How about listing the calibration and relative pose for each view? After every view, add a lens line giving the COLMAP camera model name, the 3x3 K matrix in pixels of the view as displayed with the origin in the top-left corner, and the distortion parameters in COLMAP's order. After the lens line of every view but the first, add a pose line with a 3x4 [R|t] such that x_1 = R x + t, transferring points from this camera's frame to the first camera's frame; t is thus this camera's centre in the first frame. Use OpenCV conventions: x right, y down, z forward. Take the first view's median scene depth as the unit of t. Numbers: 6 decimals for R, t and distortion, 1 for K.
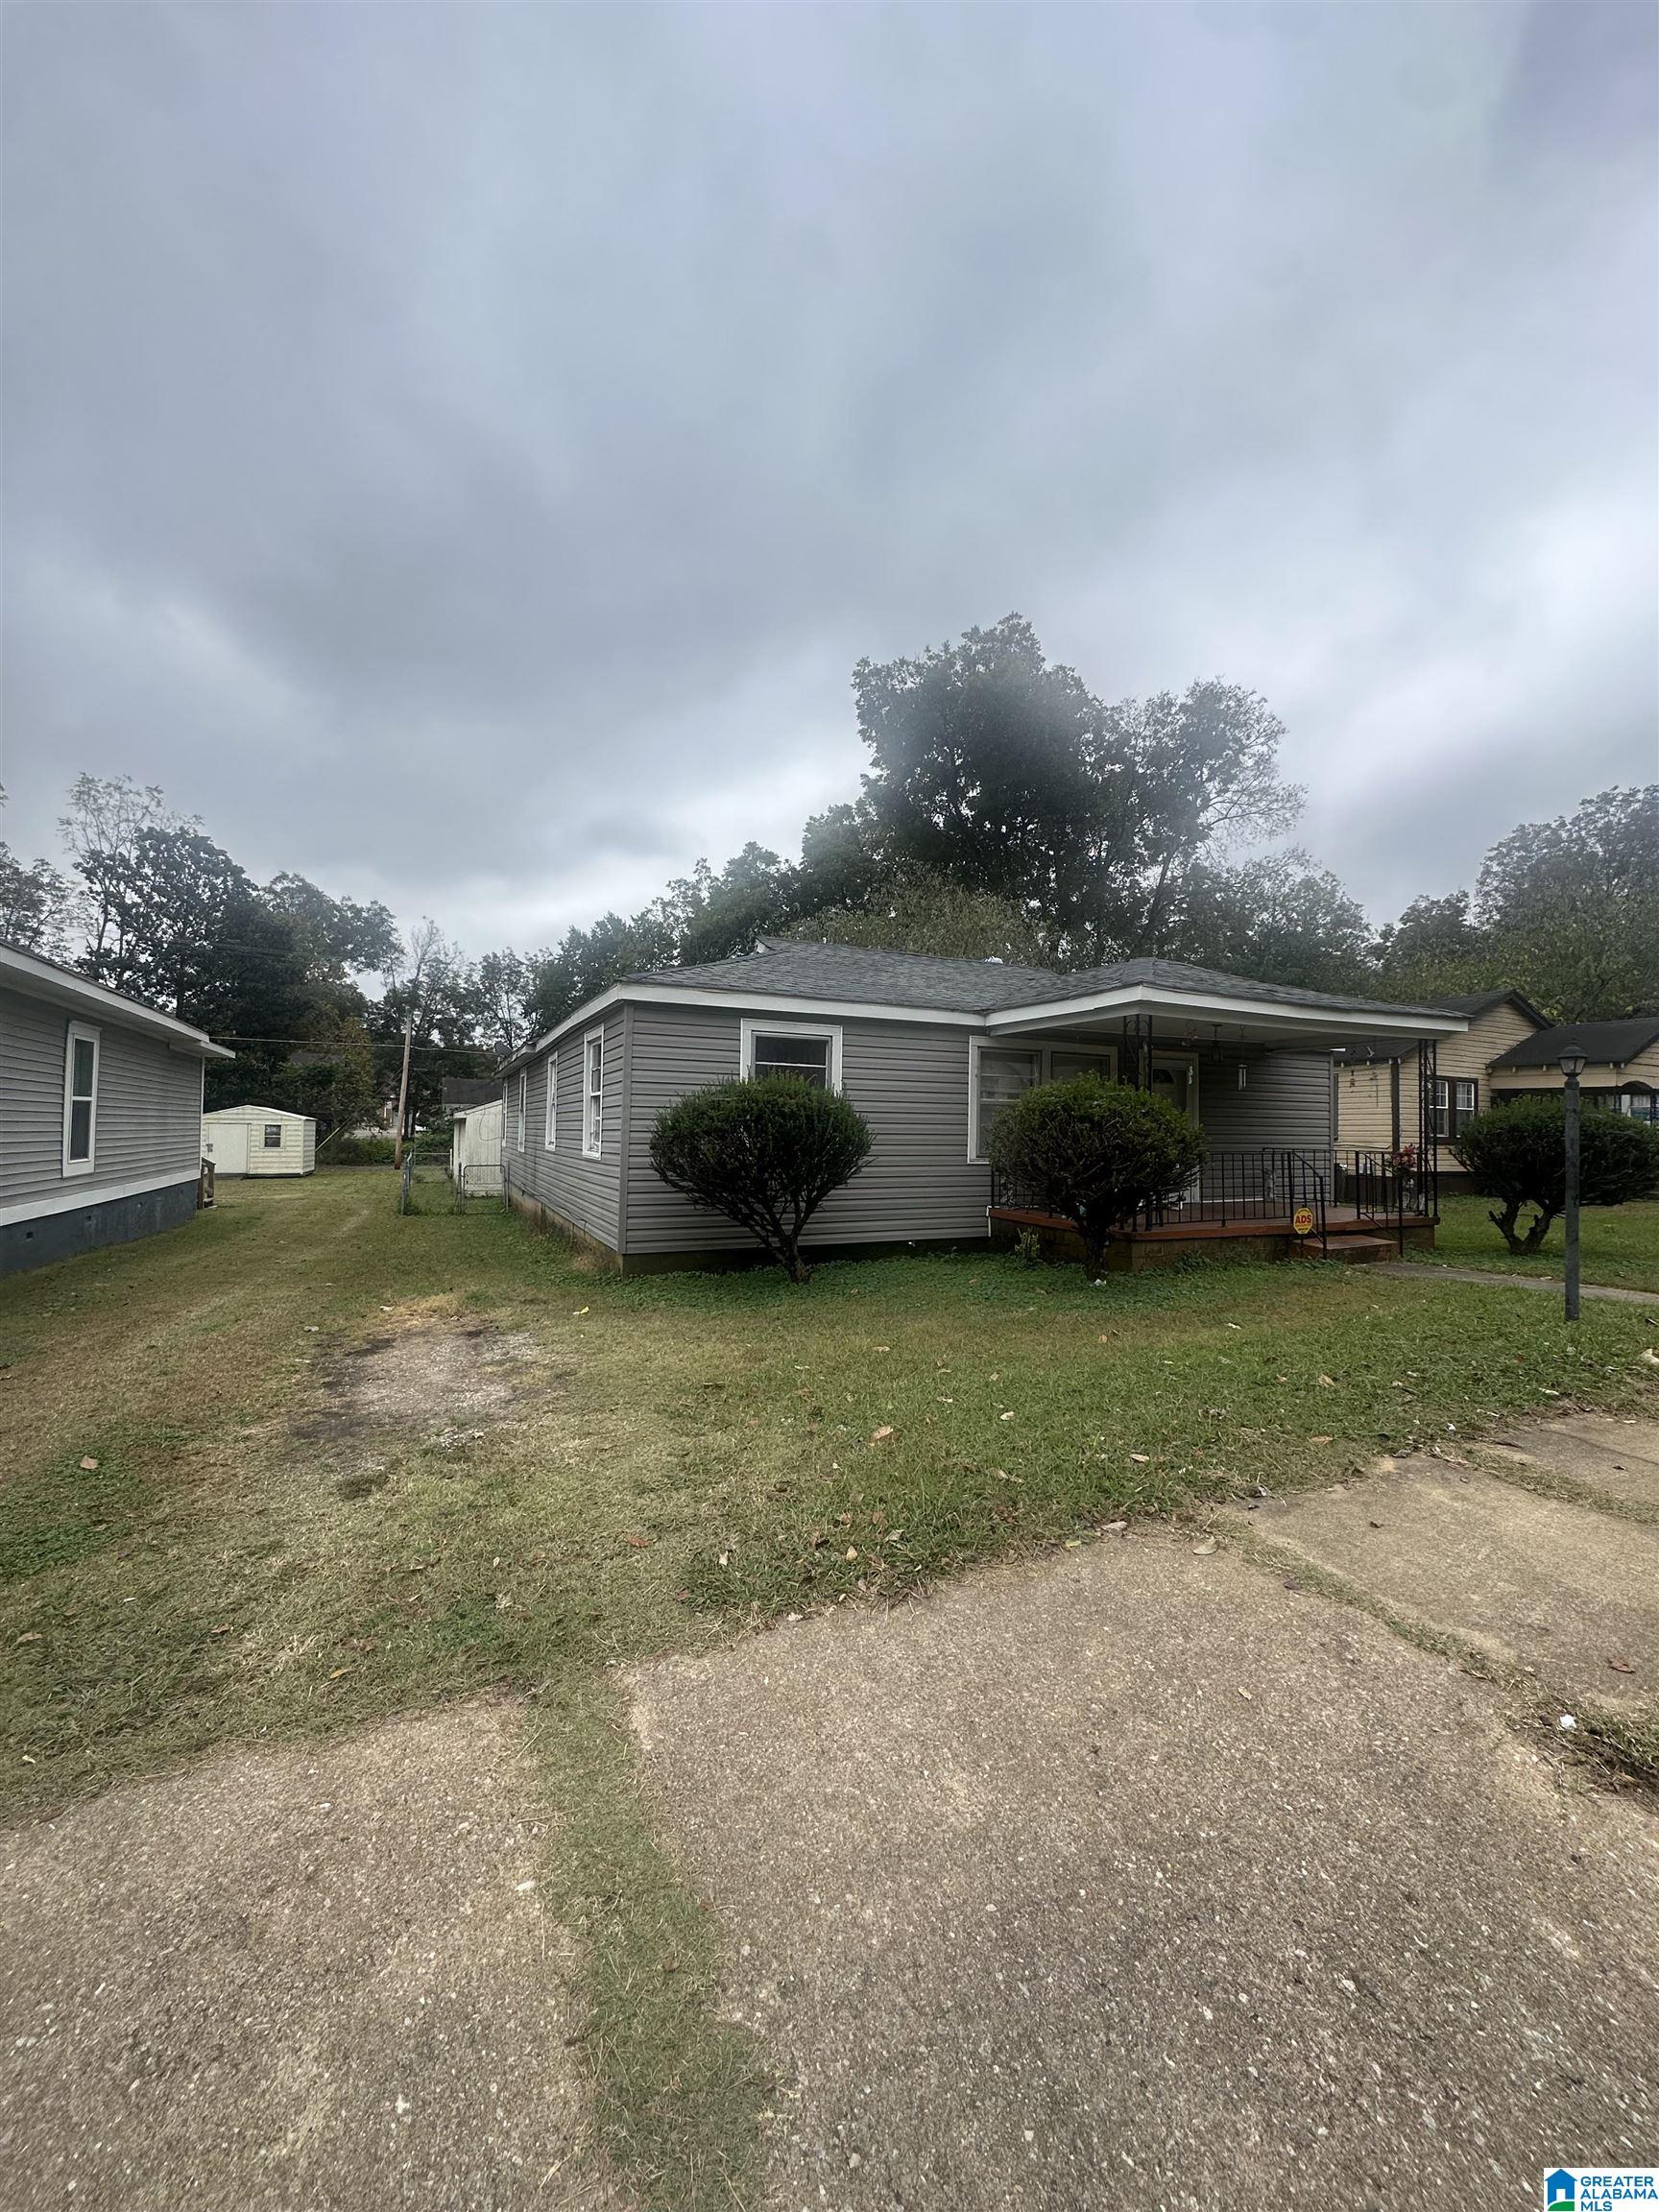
lens RADIAL K [[889.4, 0, 823.9], [0, 889.4, 1120.2], [0, 0, 1]] dist [-0.001351, -0.000005]
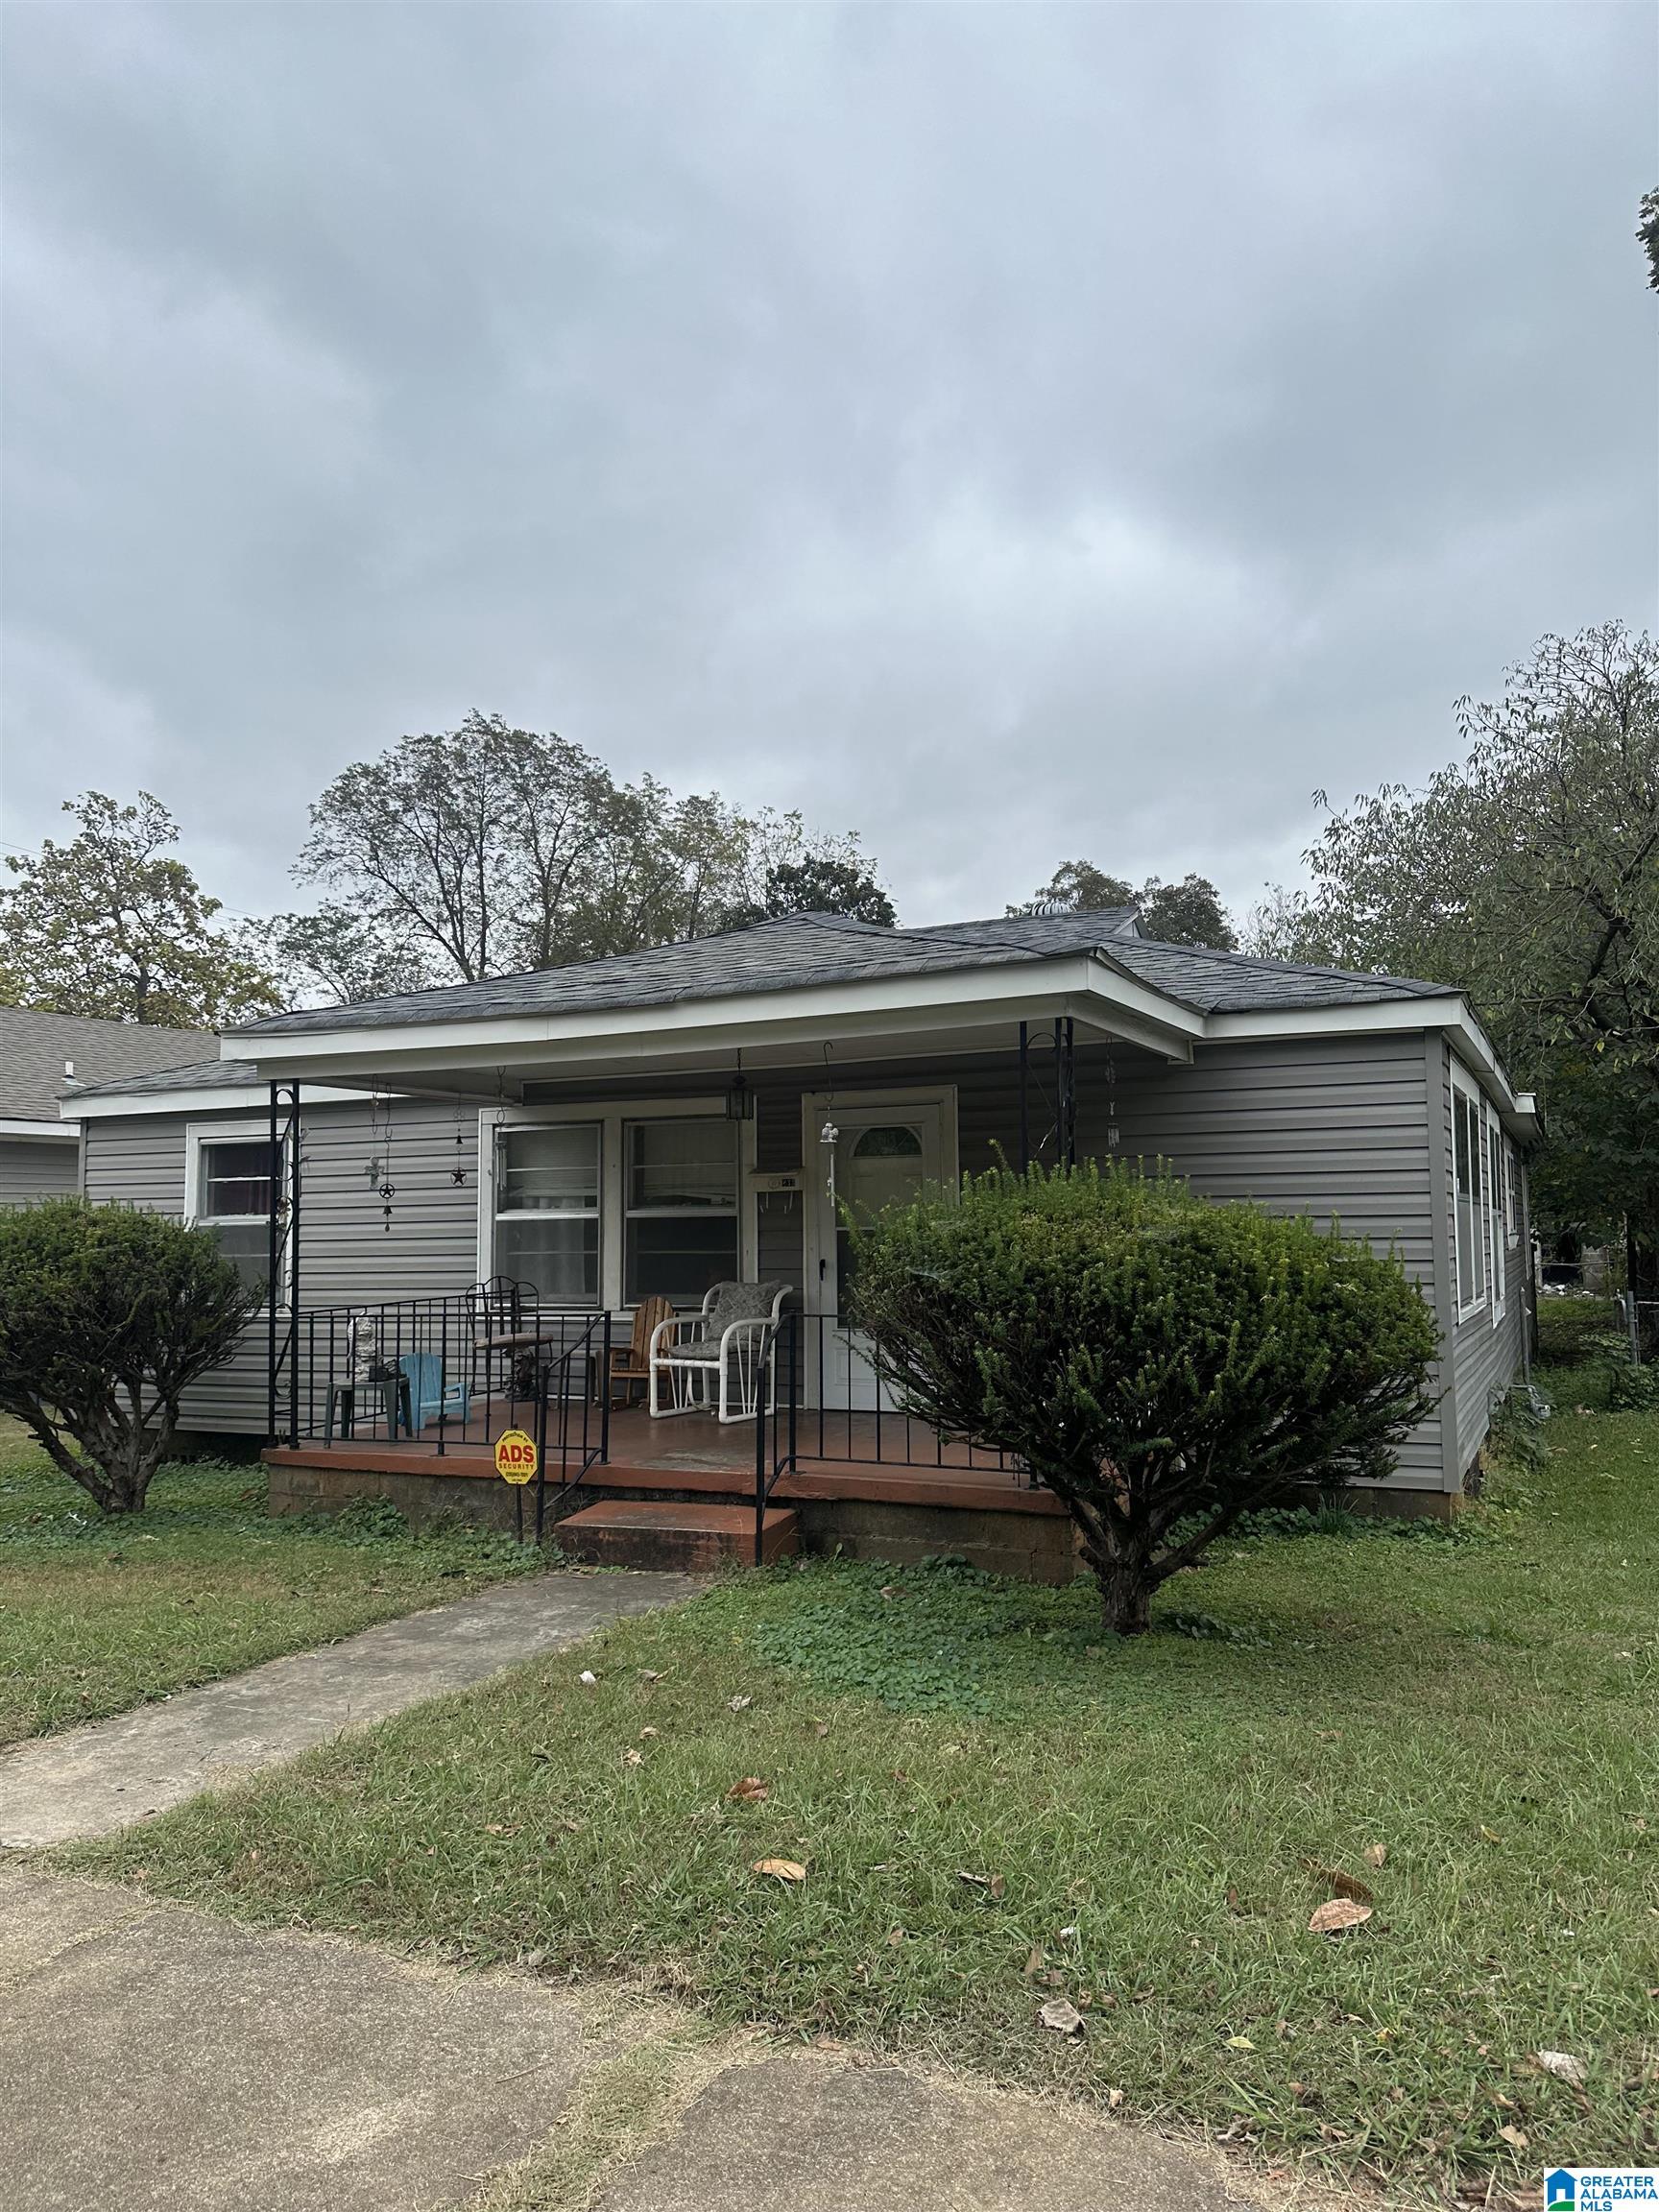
lens RADIAL K [[1567.7, 0, 808.8], [0, 1567.7, 1098.2], [0, 0, 1]] dist [0.043519, -0.031386]
pose [[0.625284, -0.088118, -0.775406, 0.332807], [0.034968, 0.995770, -0.084962, -0.001003], [0.779613, 0.026011, 0.625721, 0.145664]]
